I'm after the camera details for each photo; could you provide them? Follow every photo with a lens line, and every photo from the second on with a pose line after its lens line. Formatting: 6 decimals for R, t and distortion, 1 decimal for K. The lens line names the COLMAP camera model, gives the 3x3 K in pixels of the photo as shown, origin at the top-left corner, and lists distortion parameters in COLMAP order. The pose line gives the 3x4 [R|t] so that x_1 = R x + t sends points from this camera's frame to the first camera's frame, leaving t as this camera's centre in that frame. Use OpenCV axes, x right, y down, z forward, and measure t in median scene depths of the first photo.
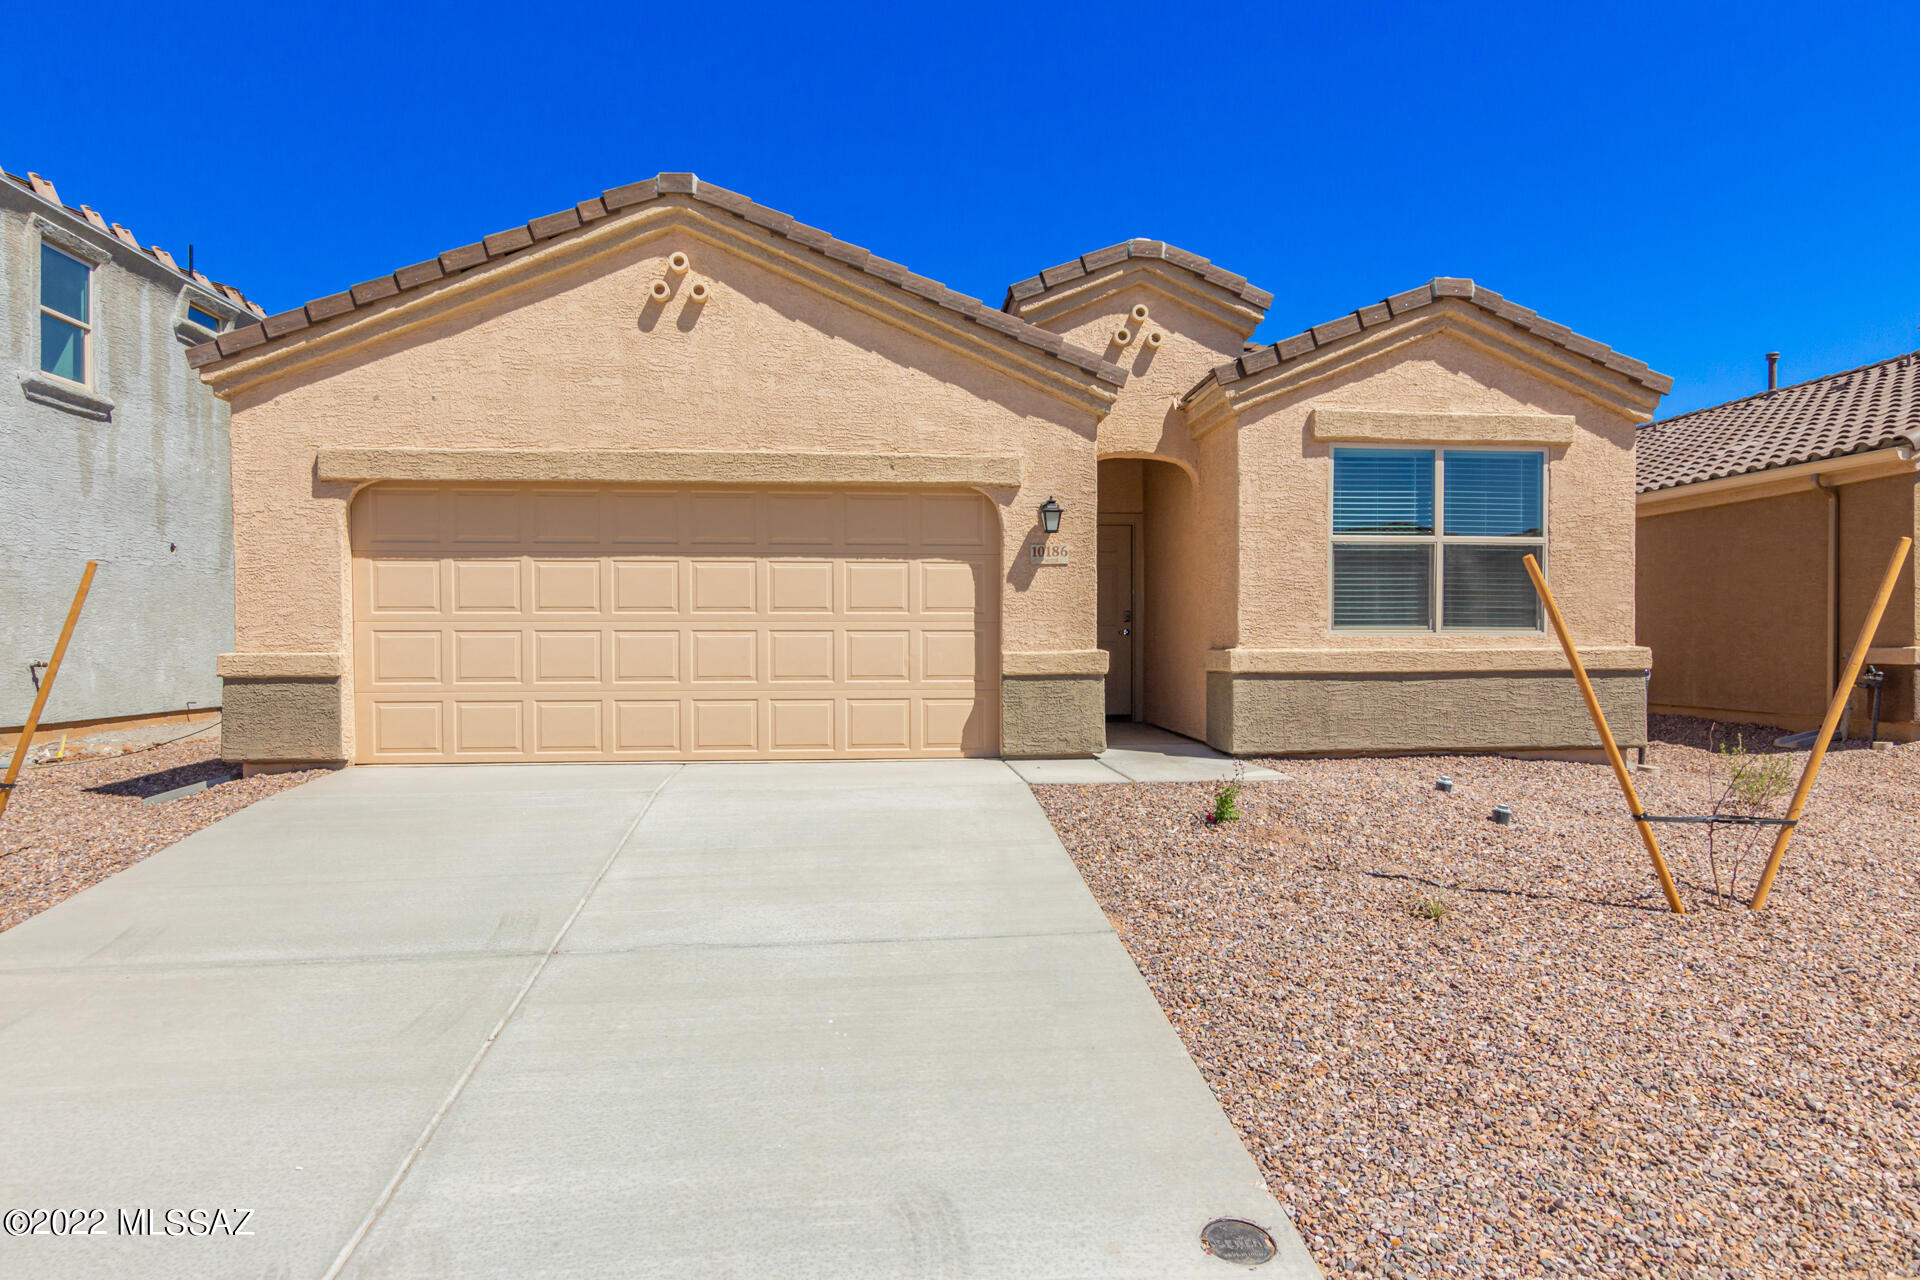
lens RADIAL K [[1162.8, 0, 958.5], [0, 1162.8, 645.5], [0, 0, 1]] dist [-0.002073, -0.003489]
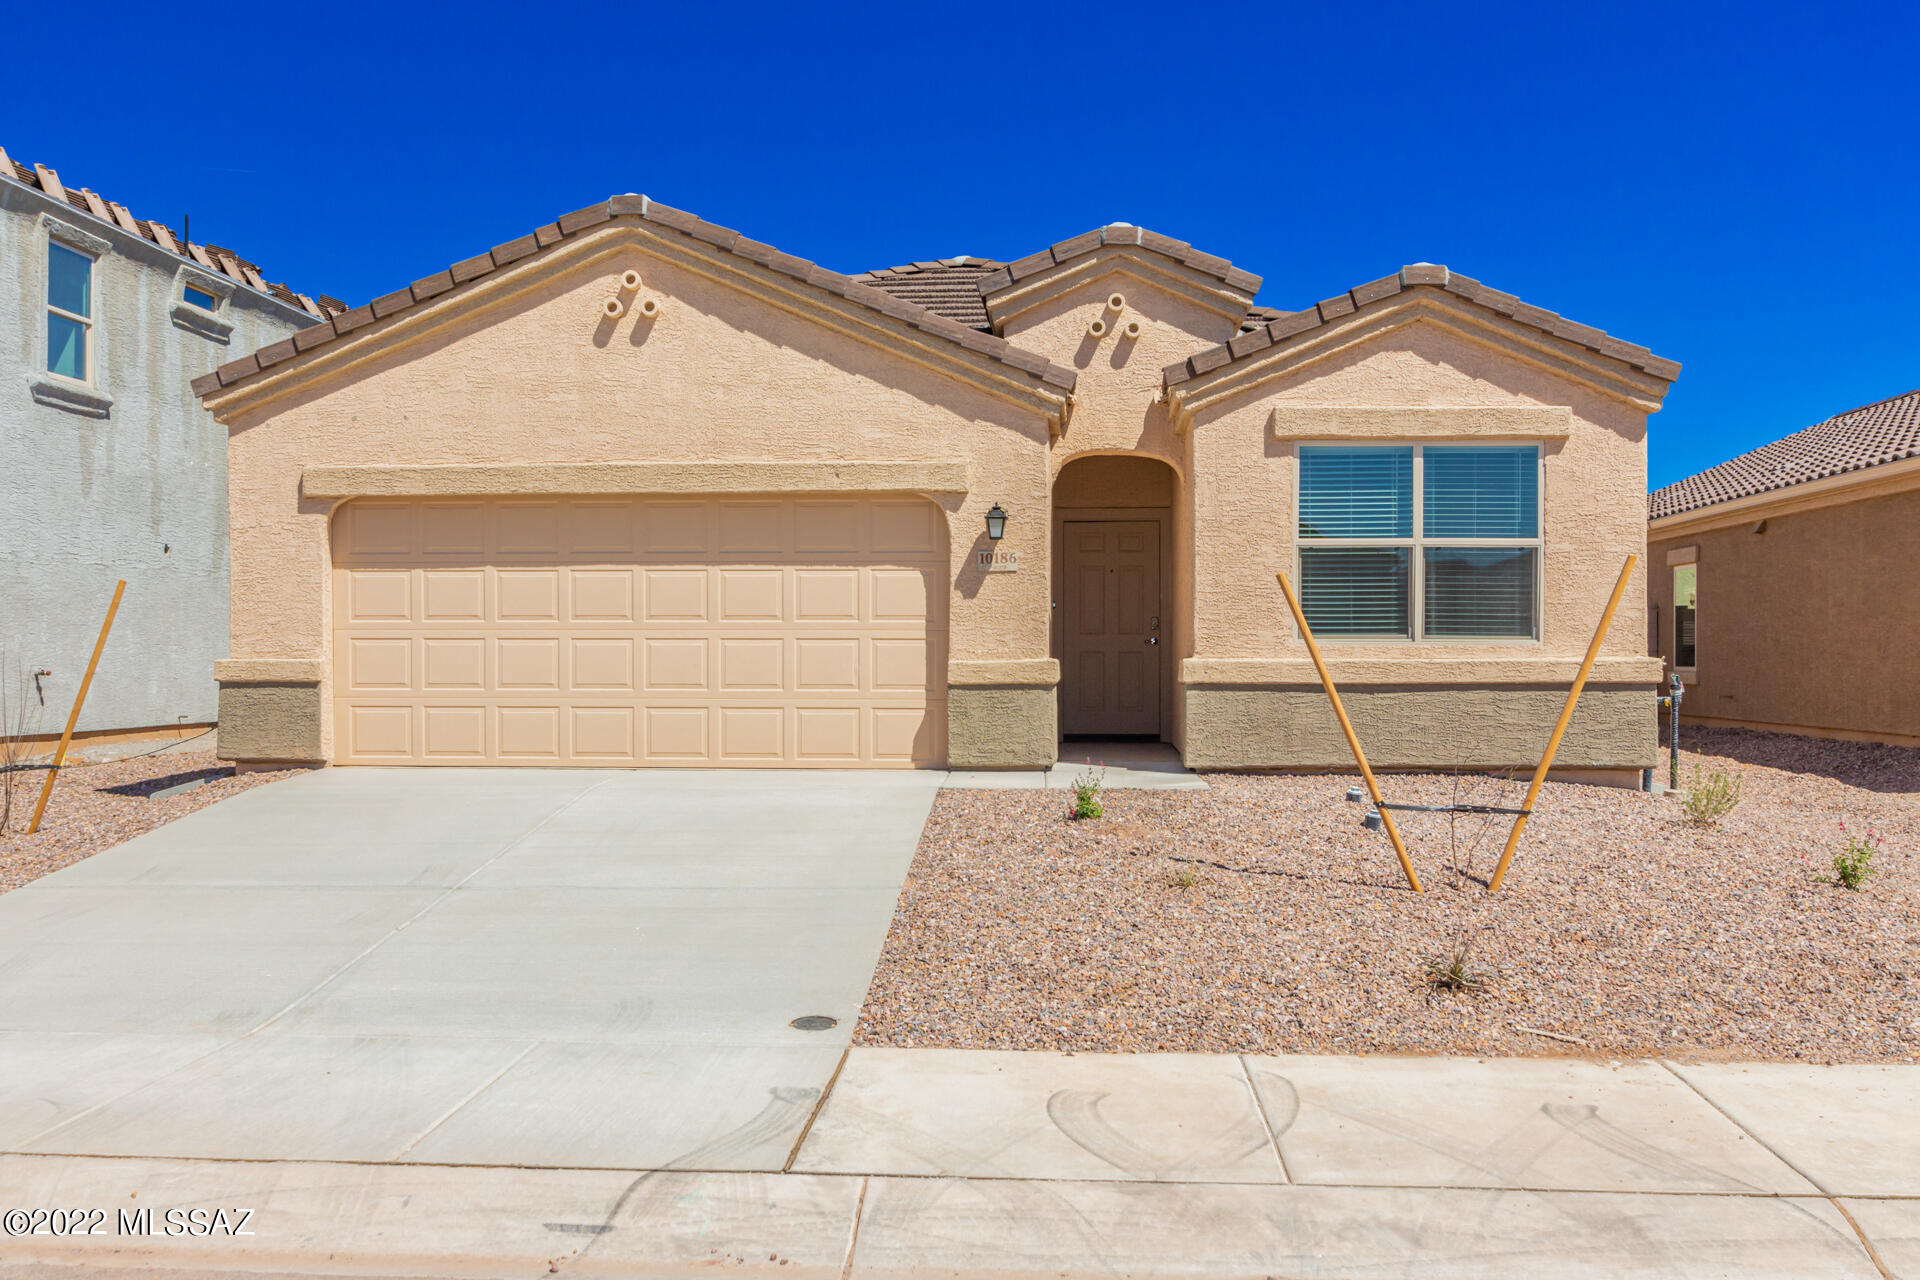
lens RADIAL K [[1761.2, 0, 960.6], [0, 1761.2, 638.2], [0, 0, 1]] dist [-0.010324, 0.000000]
pose [[0.987222, 0.001141, -0.159347, 0.282490], [-0.003409, 0.999897, -0.013961, 0.007202], [0.159315, 0.014326, 0.987124, -0.463443]]
